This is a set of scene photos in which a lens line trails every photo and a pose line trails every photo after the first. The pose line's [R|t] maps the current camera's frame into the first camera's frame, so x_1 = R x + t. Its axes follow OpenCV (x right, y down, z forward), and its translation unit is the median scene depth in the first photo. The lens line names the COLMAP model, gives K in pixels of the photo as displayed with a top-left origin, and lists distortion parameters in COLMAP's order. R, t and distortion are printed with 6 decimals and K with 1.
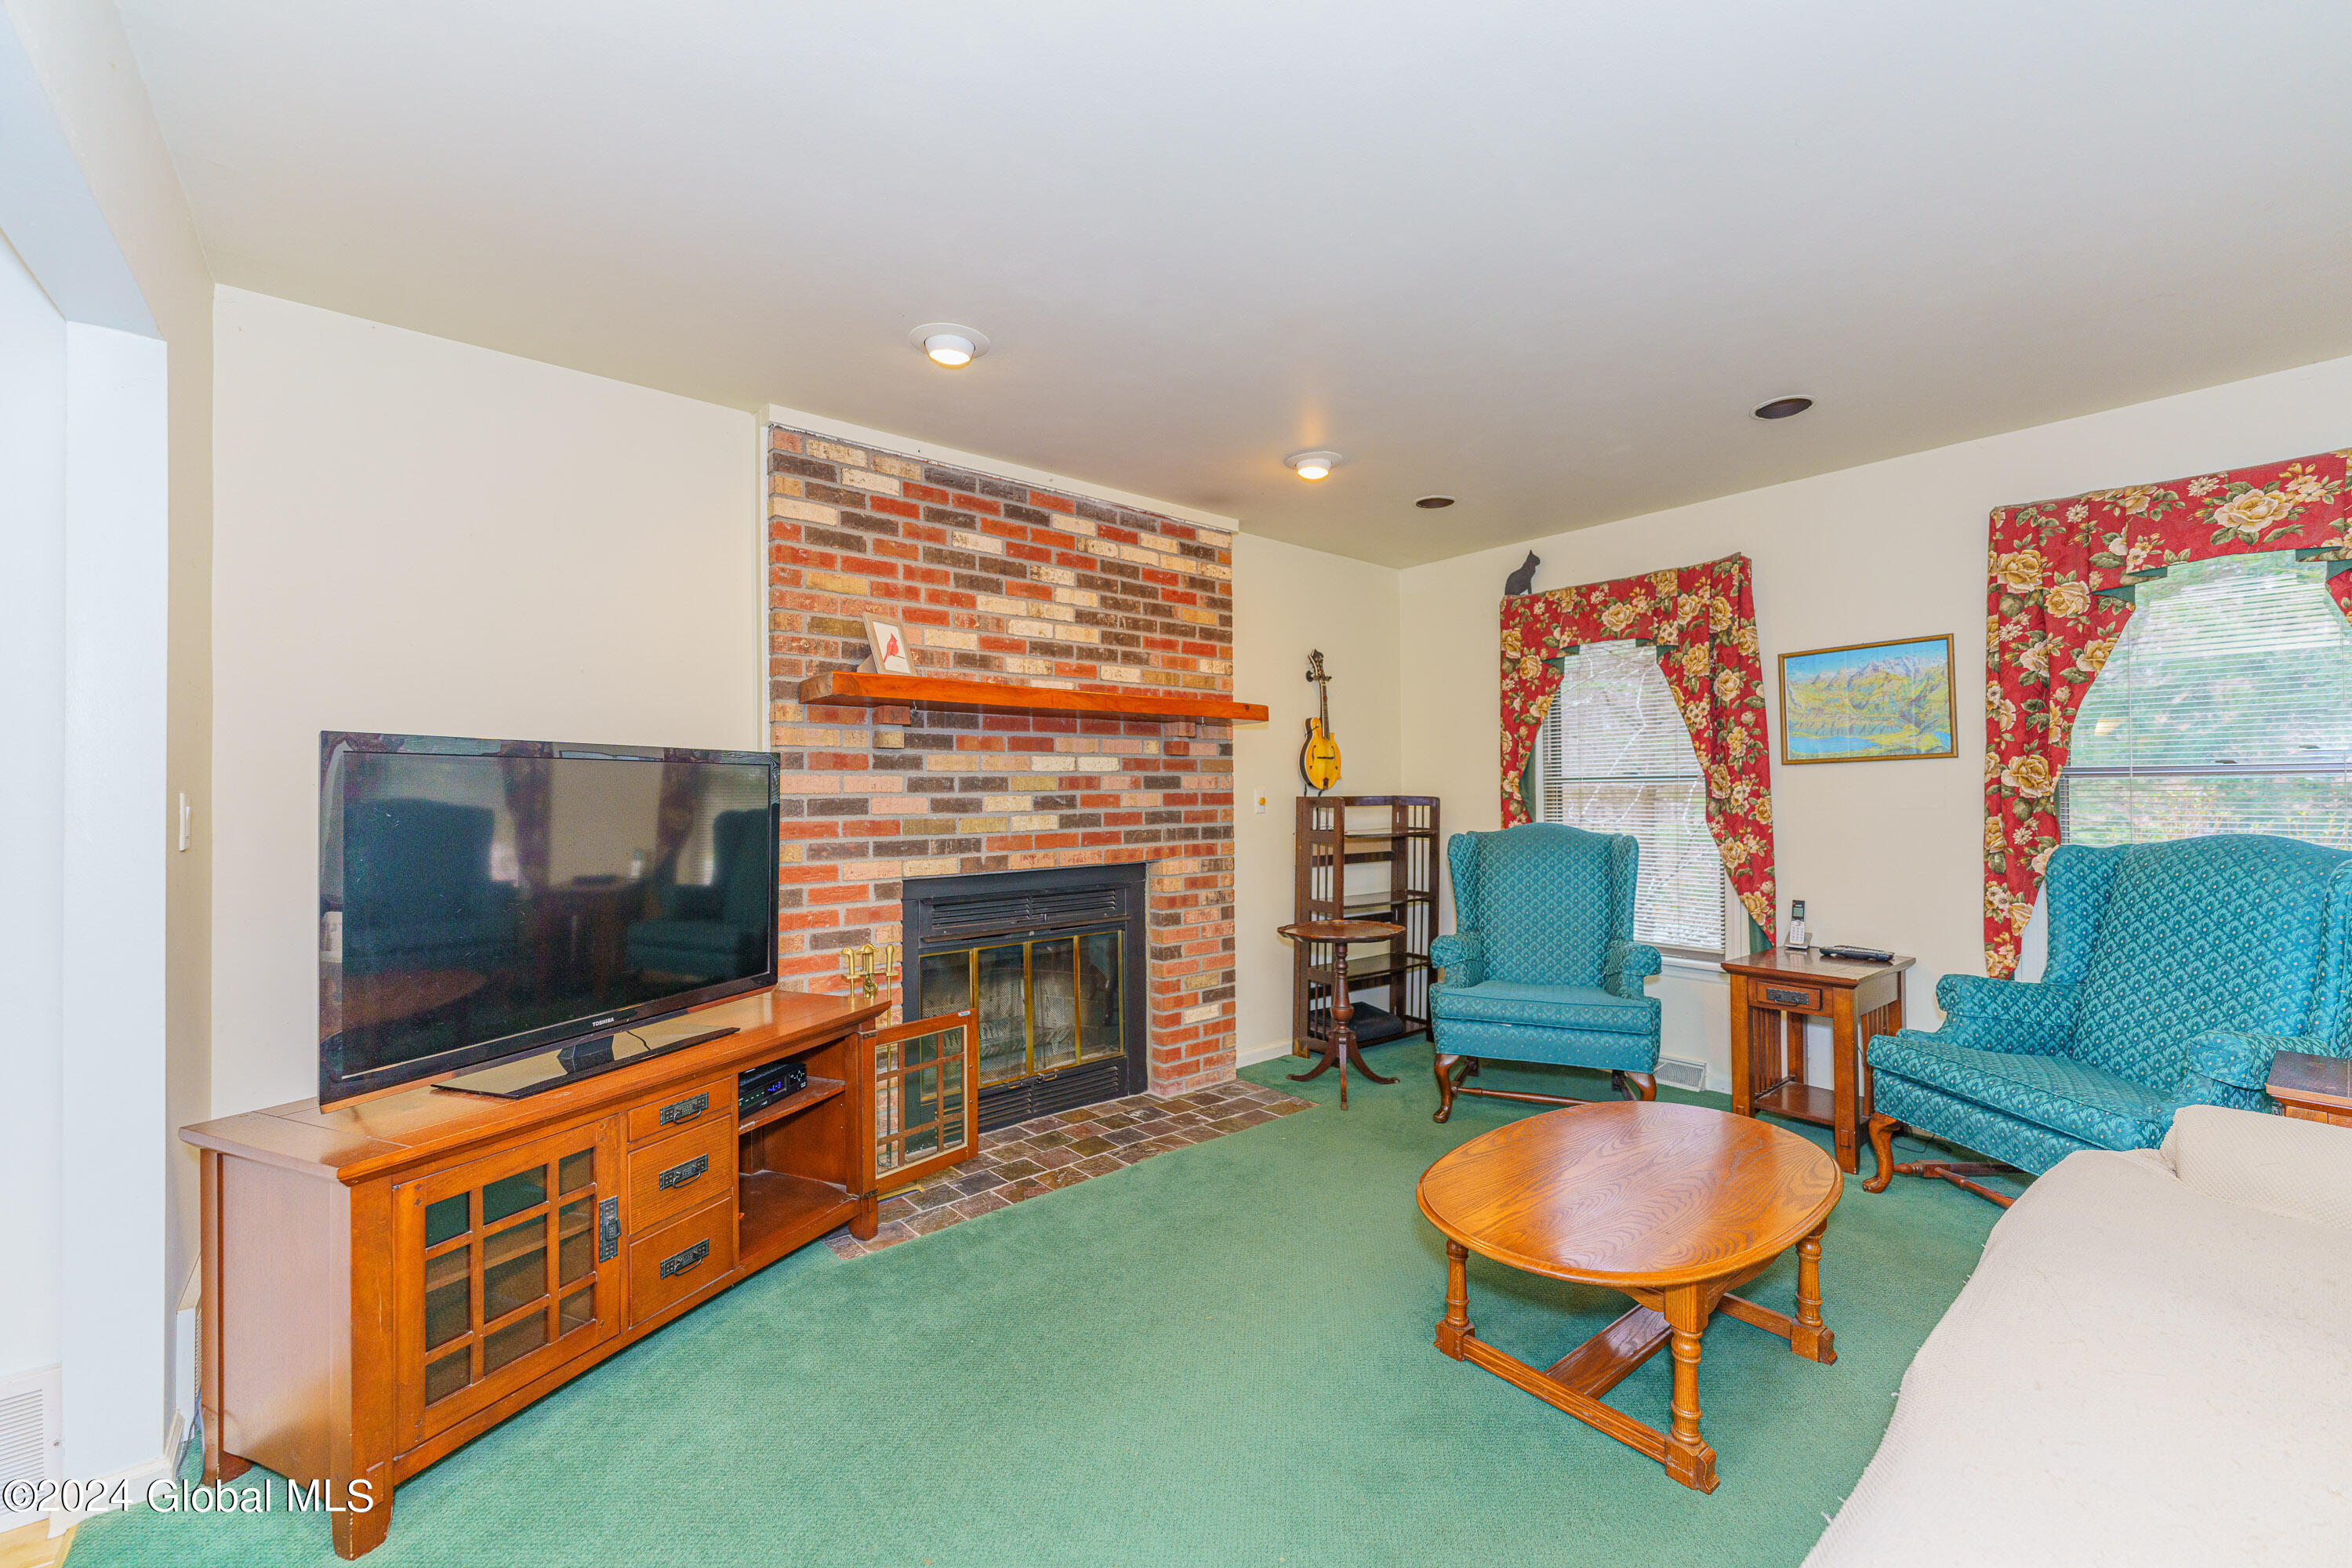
lens RADIAL K [[978.4, 0, 1168.3], [0, 978.4, 790.0], [0, 0, 1]] dist [0.001667, 0.000259]
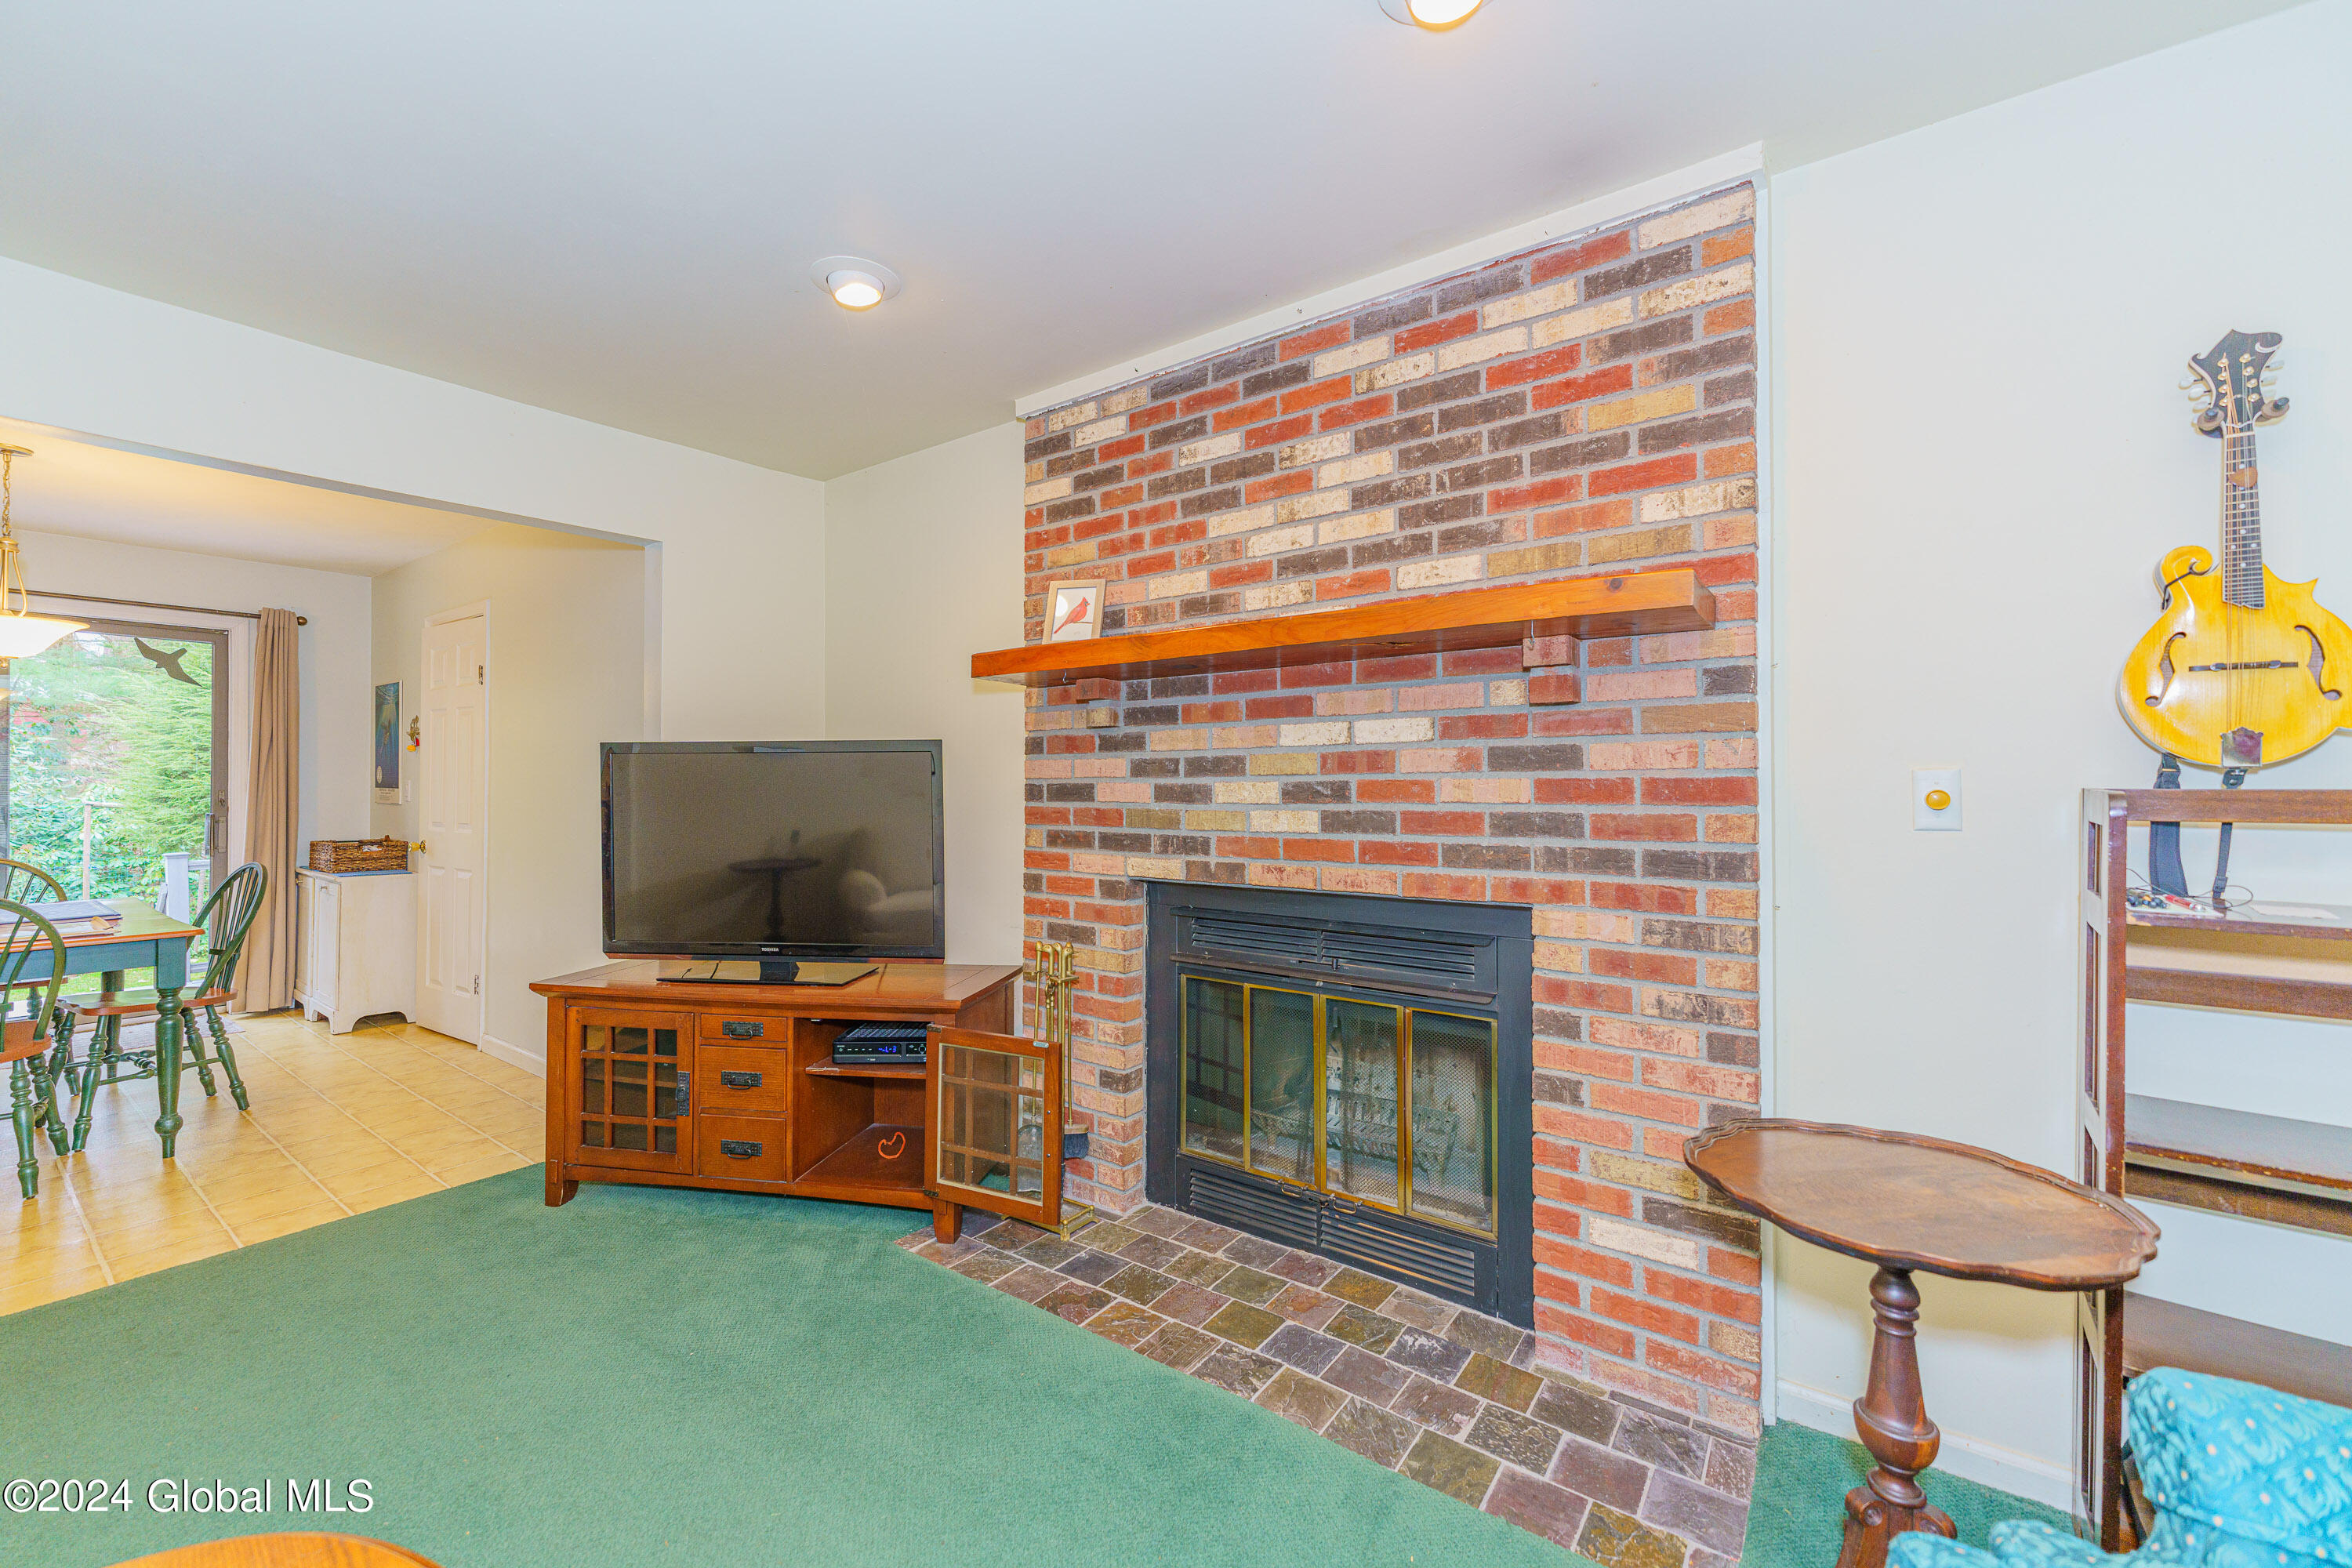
lens RADIAL K [[935.5, 0, 1174.1], [0, 935.5, 778.2], [0, 0, 1]] dist [0.000798, 0.000280]
pose [[0.224034, 0.001706, -0.974580, 0.482105], [0.003500, 0.999991, 0.002555, 0.001306], [0.974575, -0.003983, 0.224026, 0.766769]]
